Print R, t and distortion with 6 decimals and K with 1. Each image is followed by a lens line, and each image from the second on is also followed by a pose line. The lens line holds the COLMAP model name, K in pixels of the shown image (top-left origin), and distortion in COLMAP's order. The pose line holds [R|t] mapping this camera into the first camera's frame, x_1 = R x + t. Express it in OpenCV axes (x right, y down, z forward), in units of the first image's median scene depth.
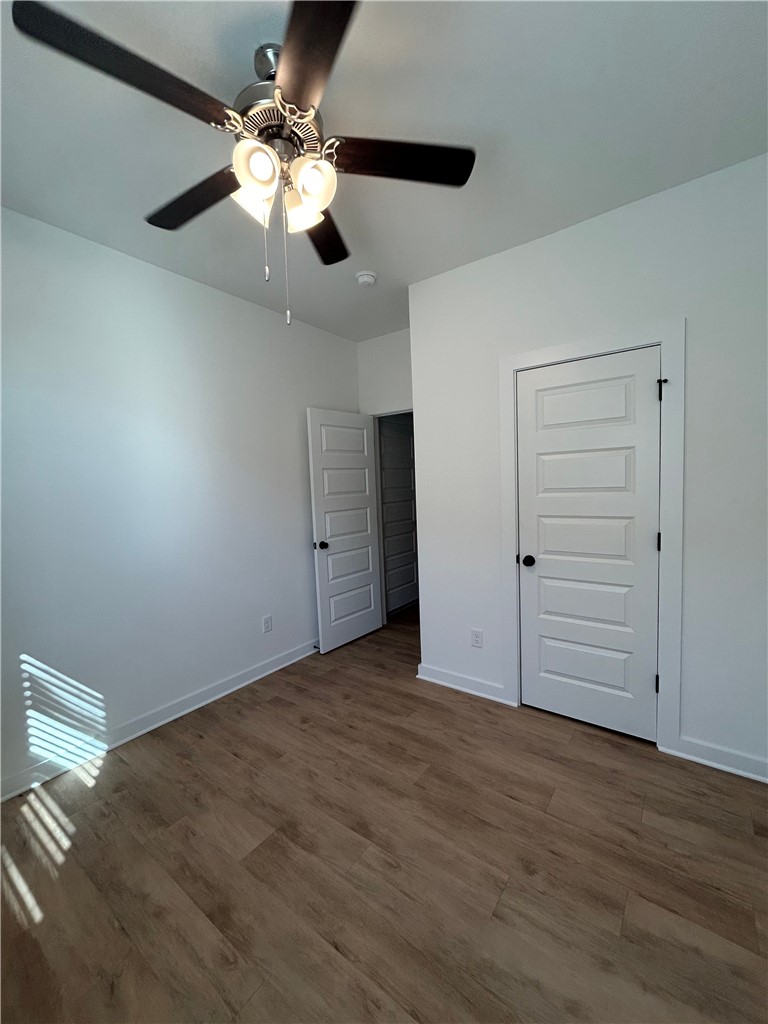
lens RADIAL K [[412.5, 0, 386.2], [0, 412.5, 513.5], [0, 0, 1]] dist [-0.000220, 0.000623]
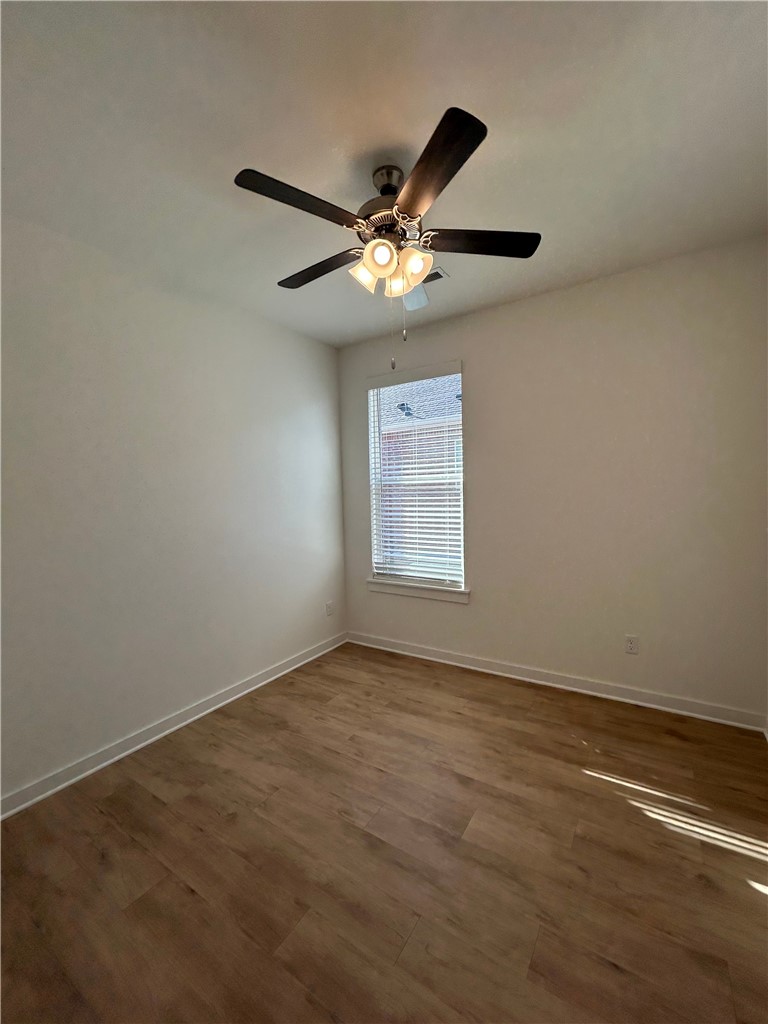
lens RADIAL K [[412.5, 0, 386.2], [0, 412.5, 513.5], [0, 0, 1]] dist [-0.000220, 0.000623]
pose [[-0.996128, 0.066269, -0.057764, -0.088803], [0.058115, 0.989421, 0.132920, -0.151063], [0.065961, 0.129049, -0.989442, 1.980438]]
